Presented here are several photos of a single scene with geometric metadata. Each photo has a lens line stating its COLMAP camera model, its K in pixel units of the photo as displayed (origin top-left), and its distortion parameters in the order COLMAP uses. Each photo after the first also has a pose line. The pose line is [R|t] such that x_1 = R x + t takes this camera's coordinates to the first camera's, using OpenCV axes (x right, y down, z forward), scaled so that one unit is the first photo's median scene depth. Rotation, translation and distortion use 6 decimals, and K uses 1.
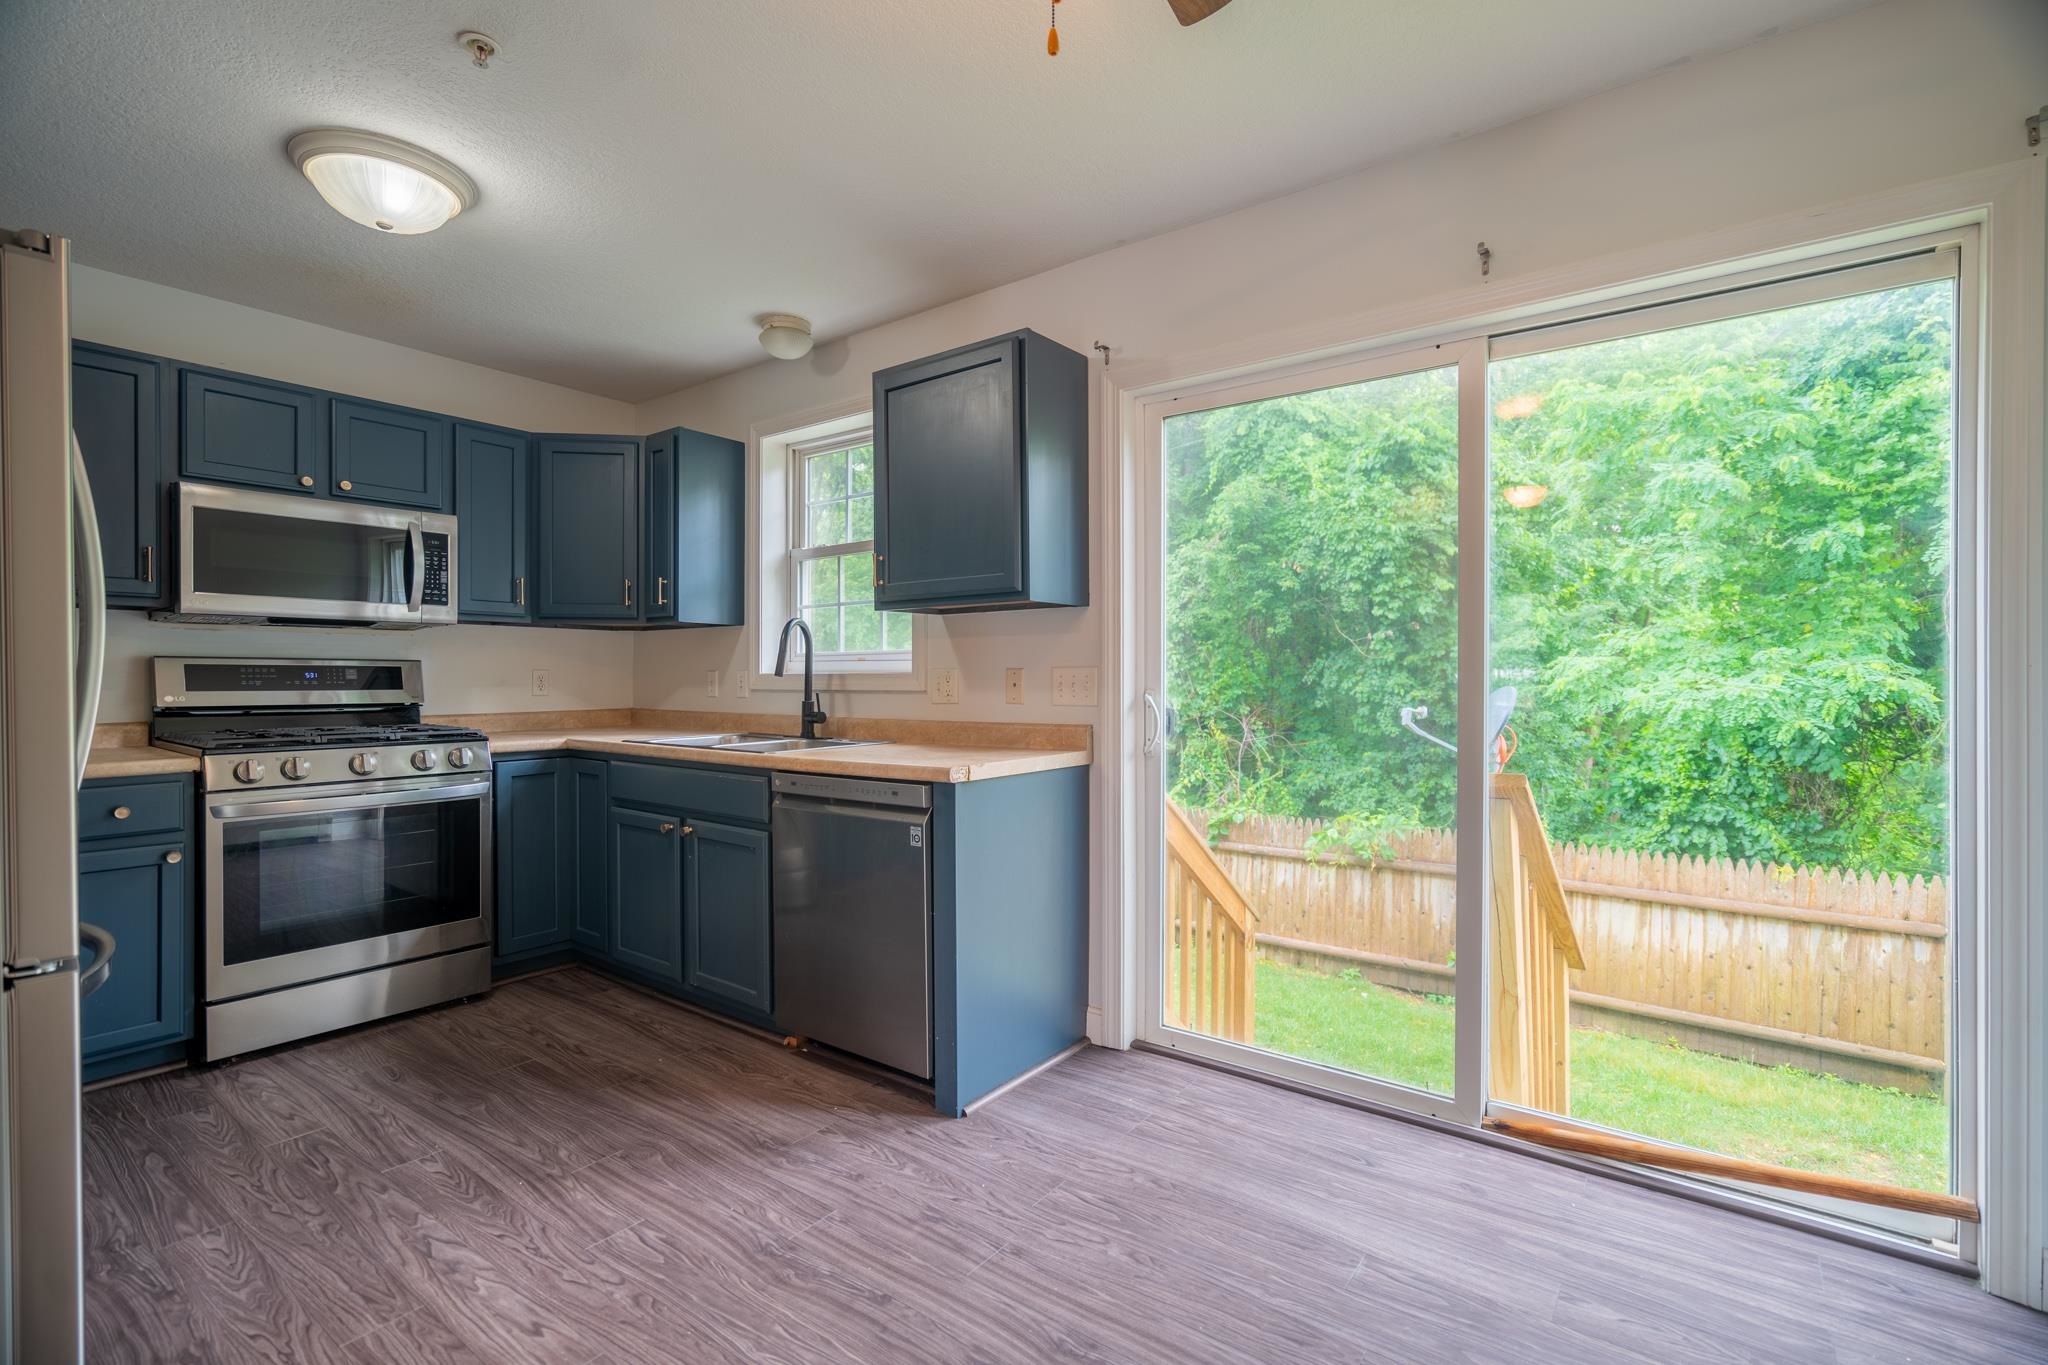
lens RADIAL K [[915.9, 0, 1024.0], [0, 915.9, 682.5], [0, 0, 1]] dist [-0.001330, -0.000451]
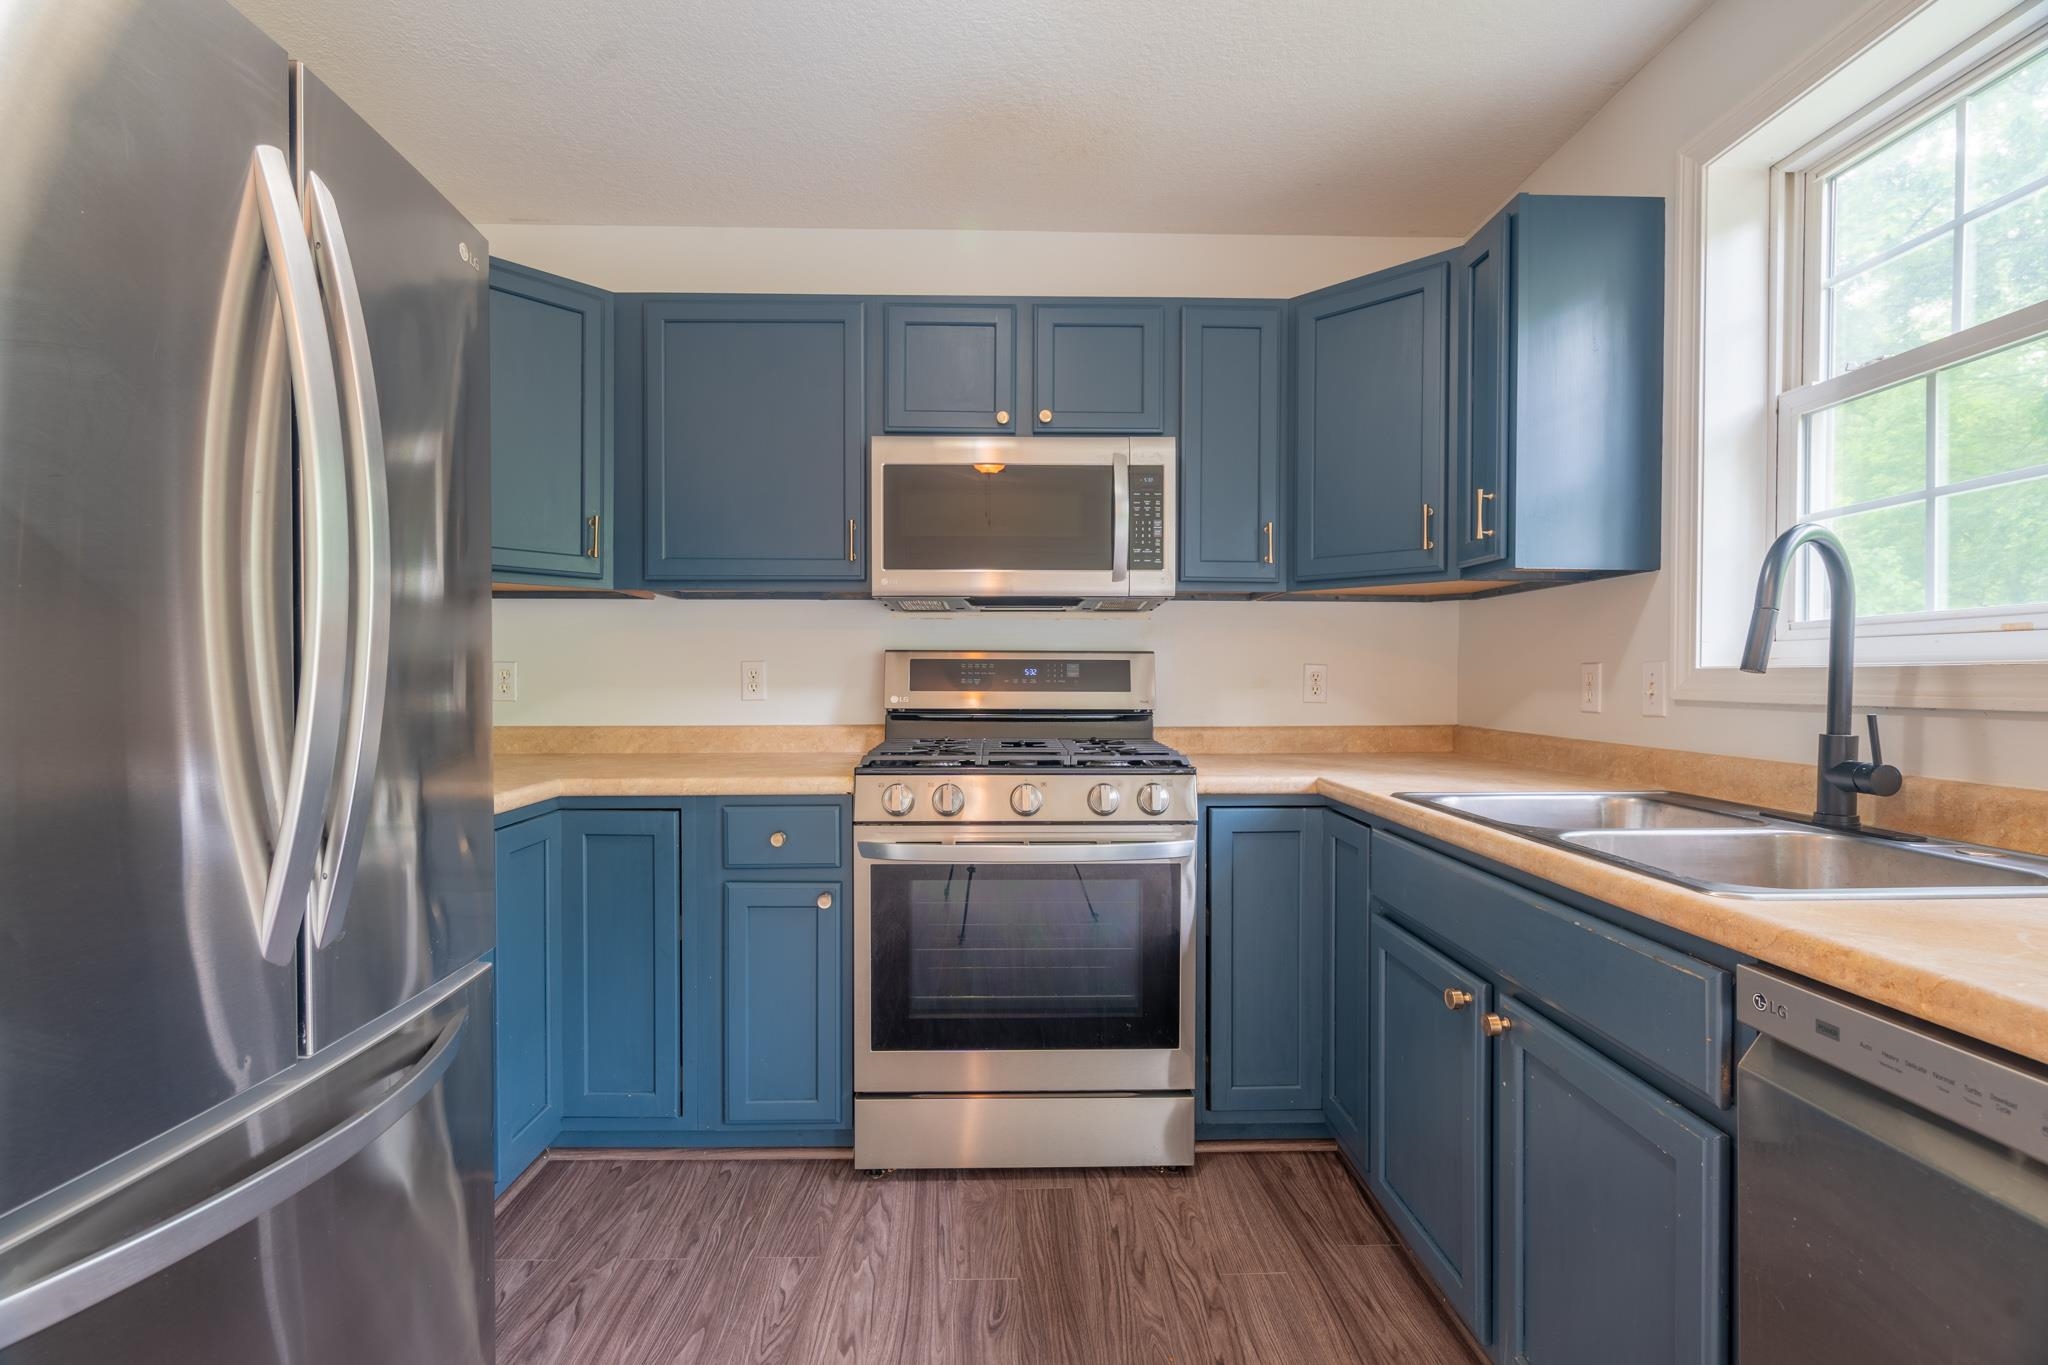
lens RADIAL K [[949.2, 0, 1026.4], [0, 949.2, 686.5], [0, 0, 1]] dist [-0.006093, 0.000638]
pose [[0.625408, 0.009306, -0.780242, -0.147622], [-0.005945, 0.999957, 0.007161, -0.001367], [0.780275, 0.000160, 0.625436, 0.507331]]
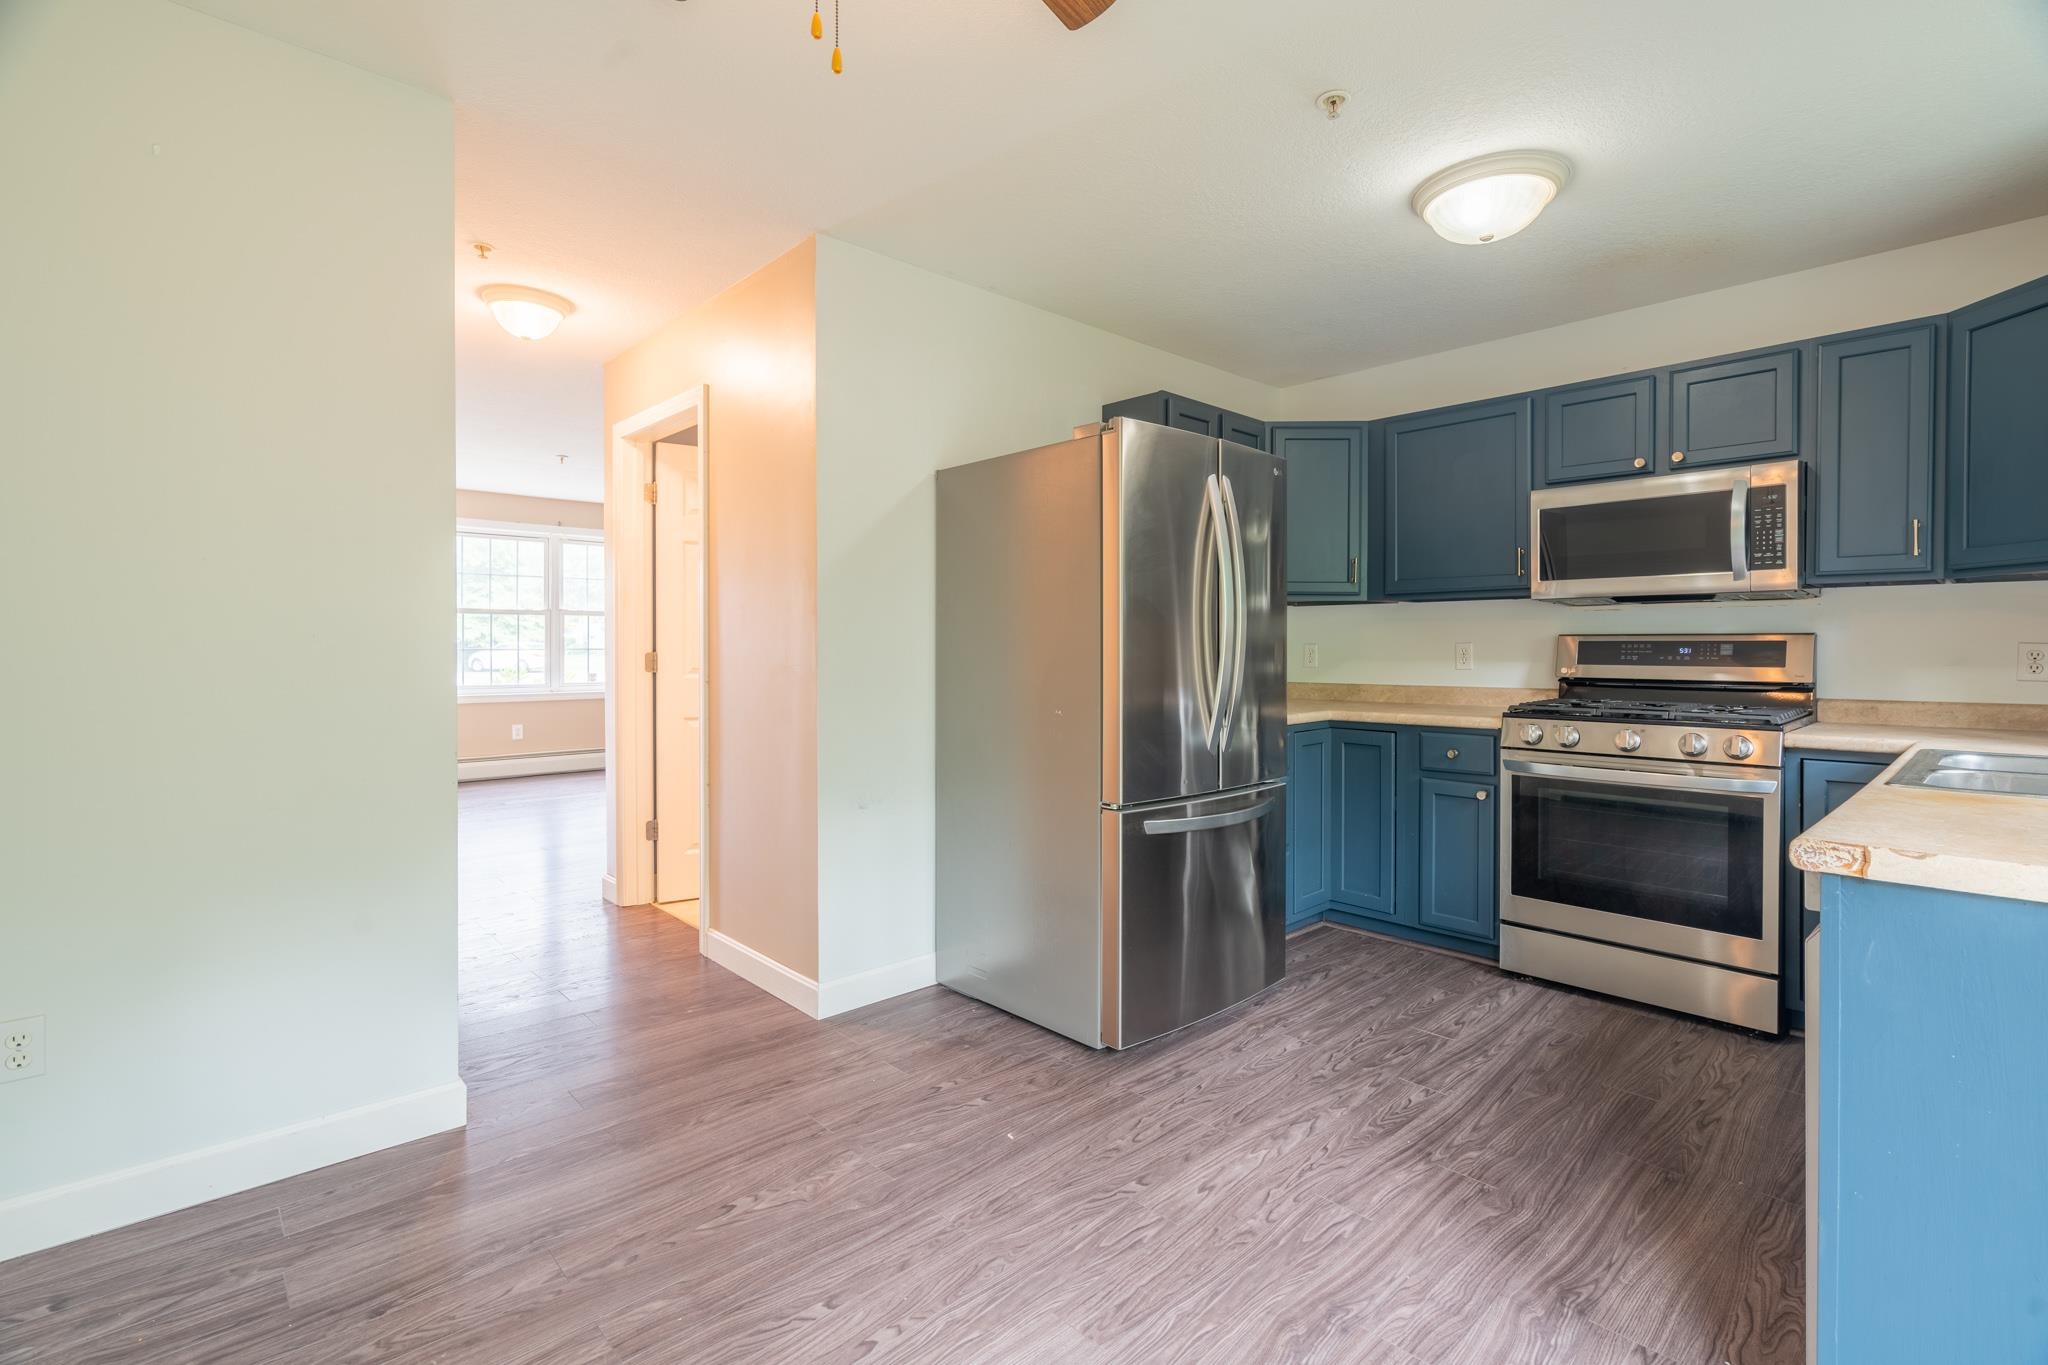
lens RADIAL K [[930.1, 0, 1010.9], [0, 930.1, 656.5], [0, 0, 1]] dist [-0.000910, 0.000002]
pose [[-0.175003, 0.009745, -0.984520, 0.364898], [-0.005337, 0.999927, 0.010846, -0.009071], [0.984553, 0.007153, -0.174938, 0.475396]]
